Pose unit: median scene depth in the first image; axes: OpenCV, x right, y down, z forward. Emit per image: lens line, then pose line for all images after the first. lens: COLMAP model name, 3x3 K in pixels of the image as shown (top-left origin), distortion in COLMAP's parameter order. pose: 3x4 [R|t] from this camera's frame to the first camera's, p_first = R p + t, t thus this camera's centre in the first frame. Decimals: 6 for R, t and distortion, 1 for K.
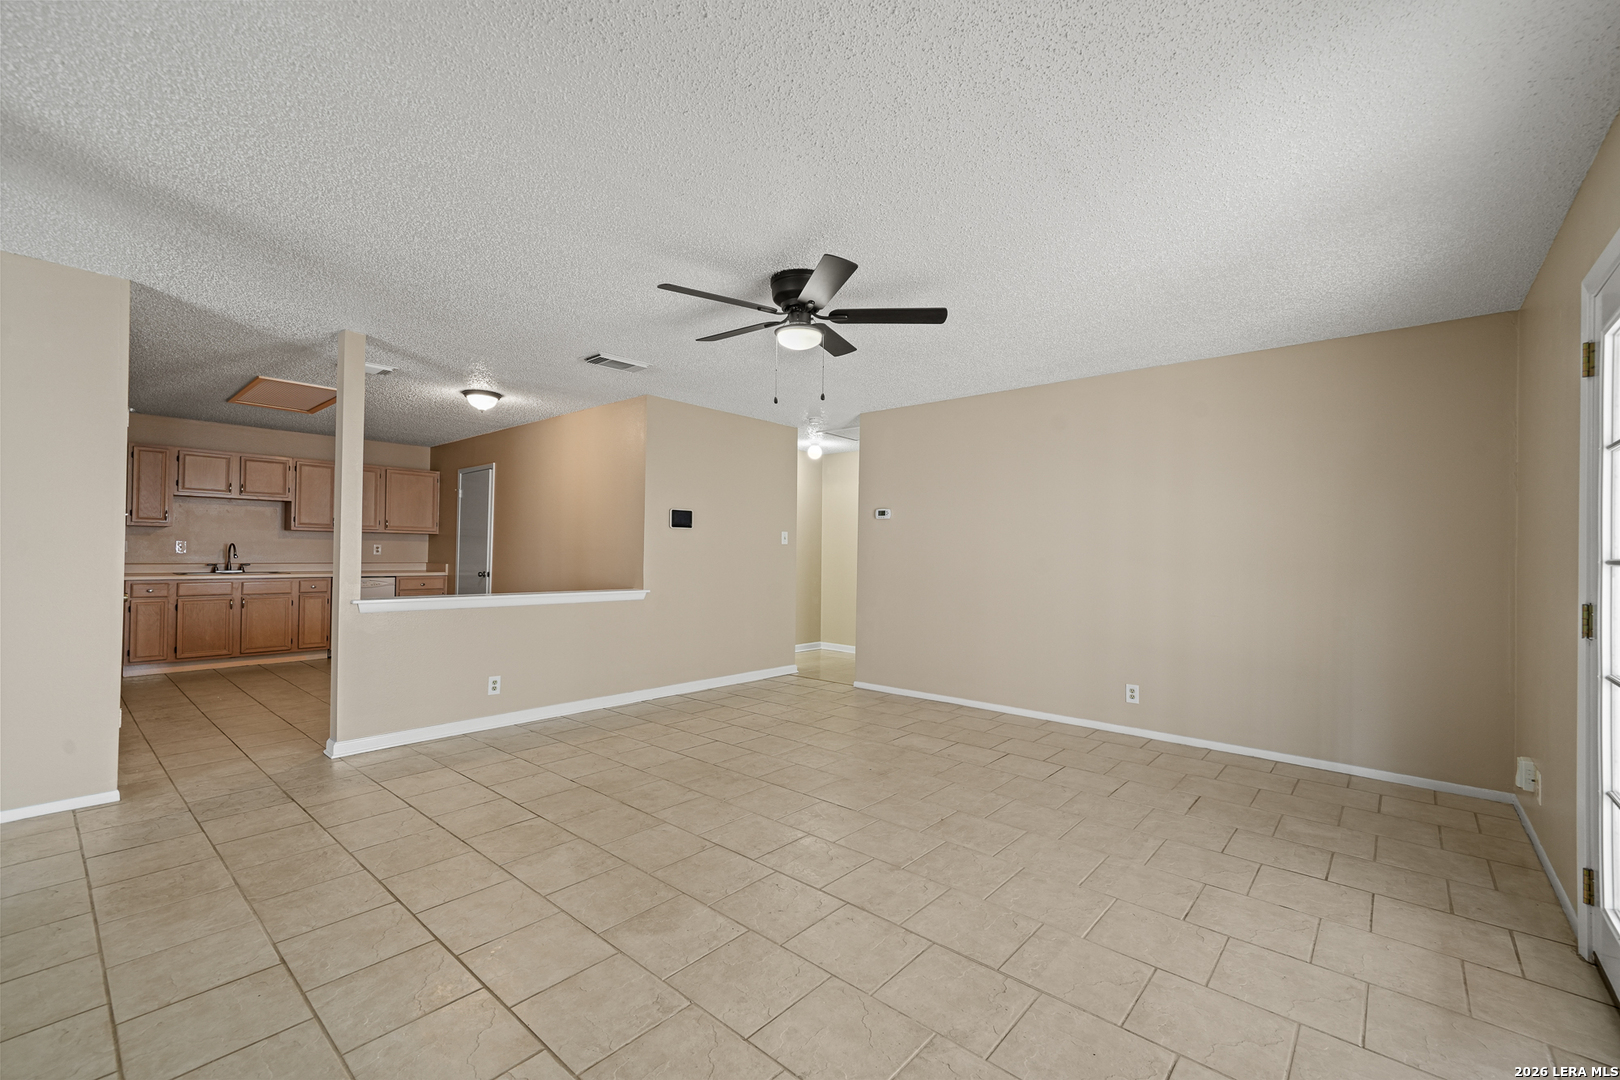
lens RADIAL K [[675.9, 0, 807.1], [0, 675.9, 546.6], [0, 0, 1]] dist [0.002383, 0.001256]
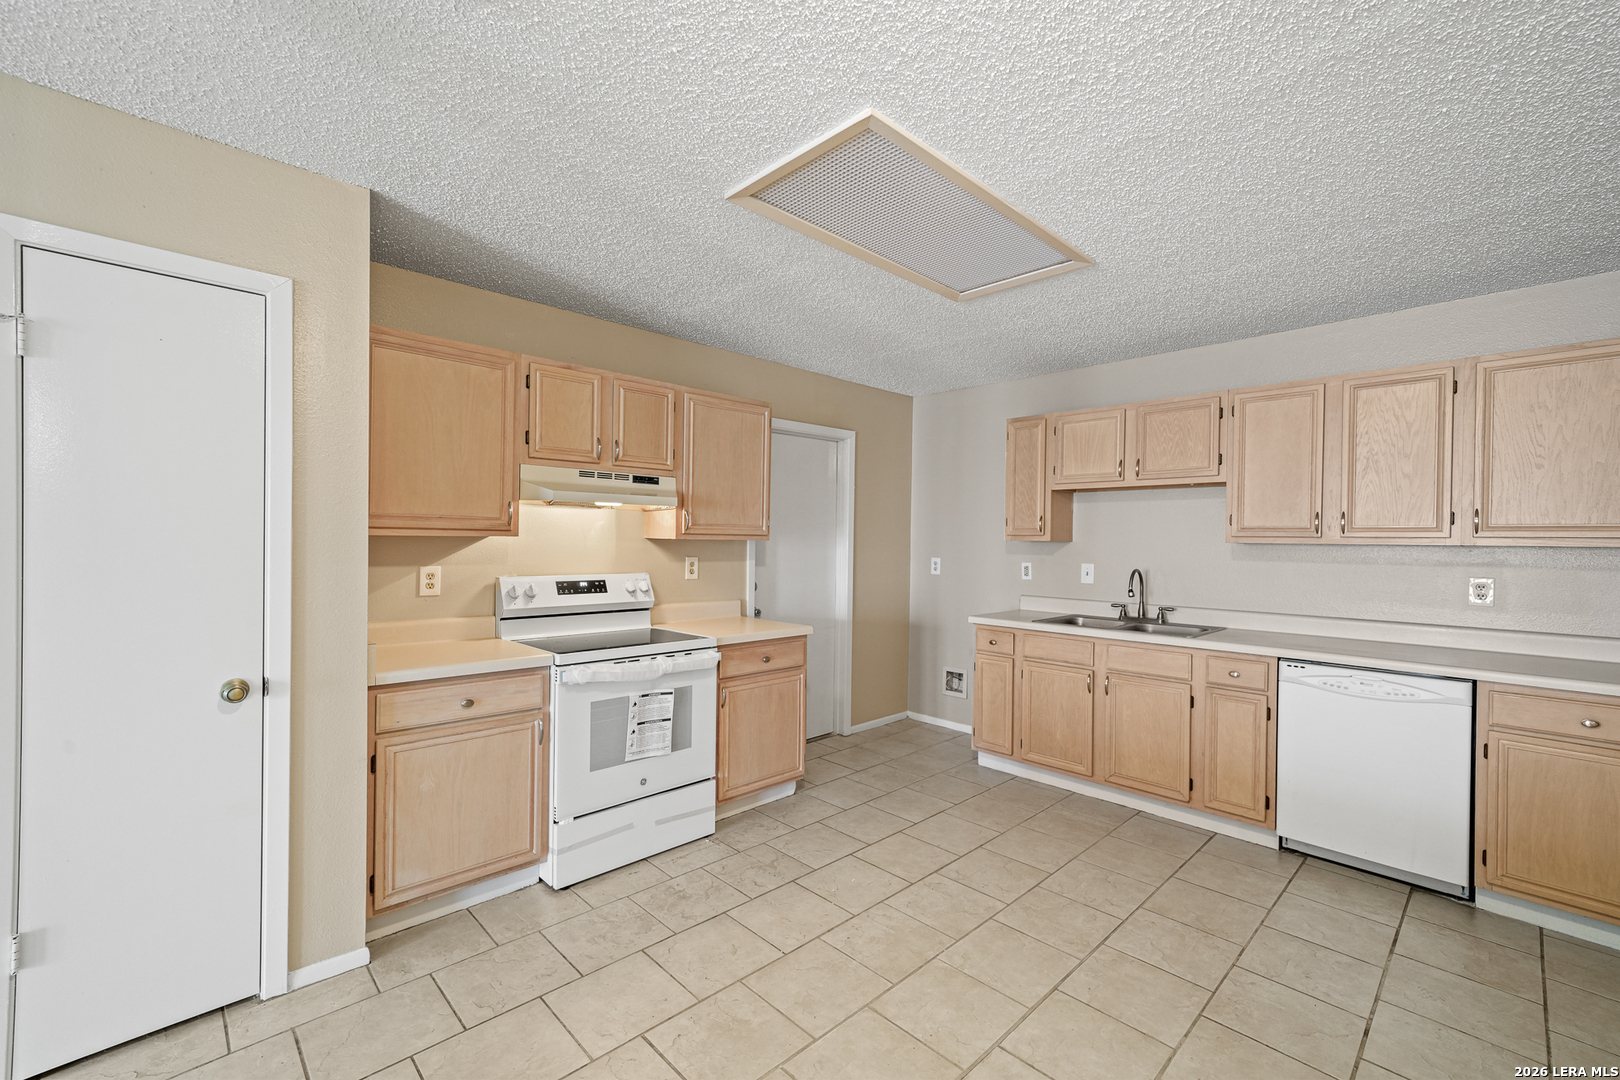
lens RADIAL K [[675.9, 0, 807.1], [0, 675.9, 546.6], [0, 0, 1]] dist [0.002383, 0.001256]
pose [[-0.090231, -0.005745, -0.995904, -0.329110], [-0.004069, 0.999977, -0.005400, -0.022540], [0.995913, 0.003565, -0.090252, 0.924519]]
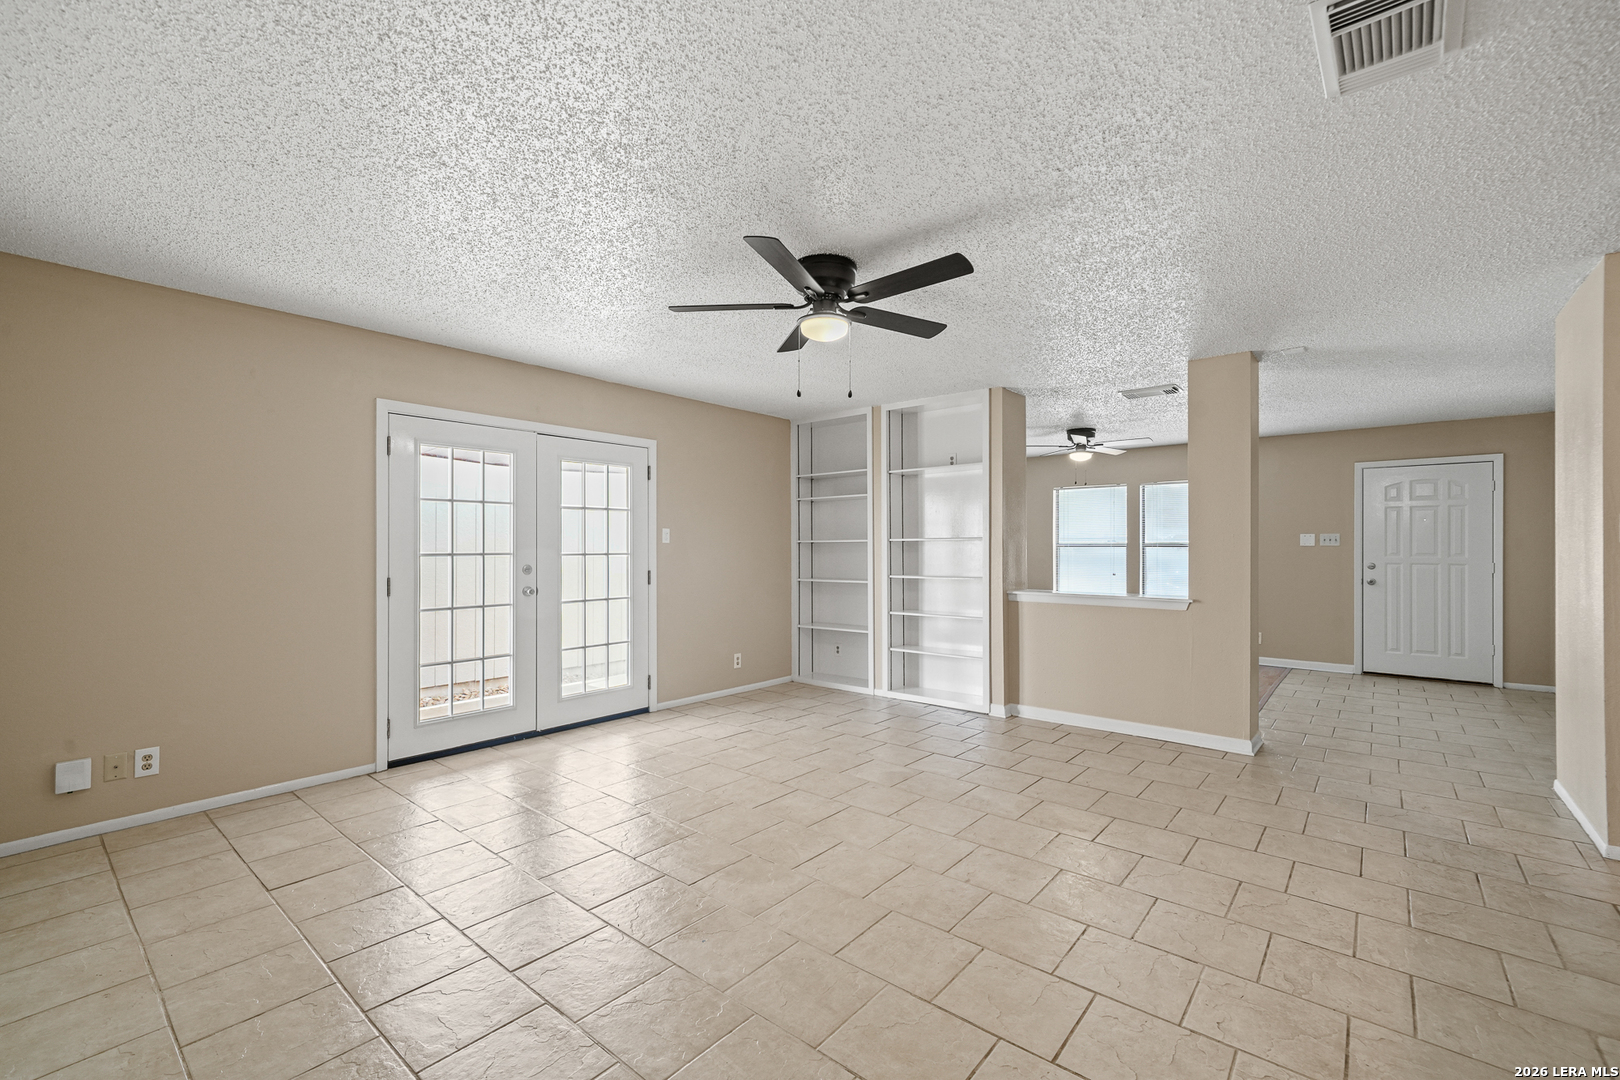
lens RADIAL K [[691.5, 0, 810.3], [0, 691.5, 545.2], [0, 0, 1]] dist [0.003925, 0.001135]
pose [[-0.999699, -0.013491, -0.020481, 0.012553], [-0.013333, 0.999880, -0.007844, -0.001596], [0.020585, -0.007569, -0.999759, 1.022910]]
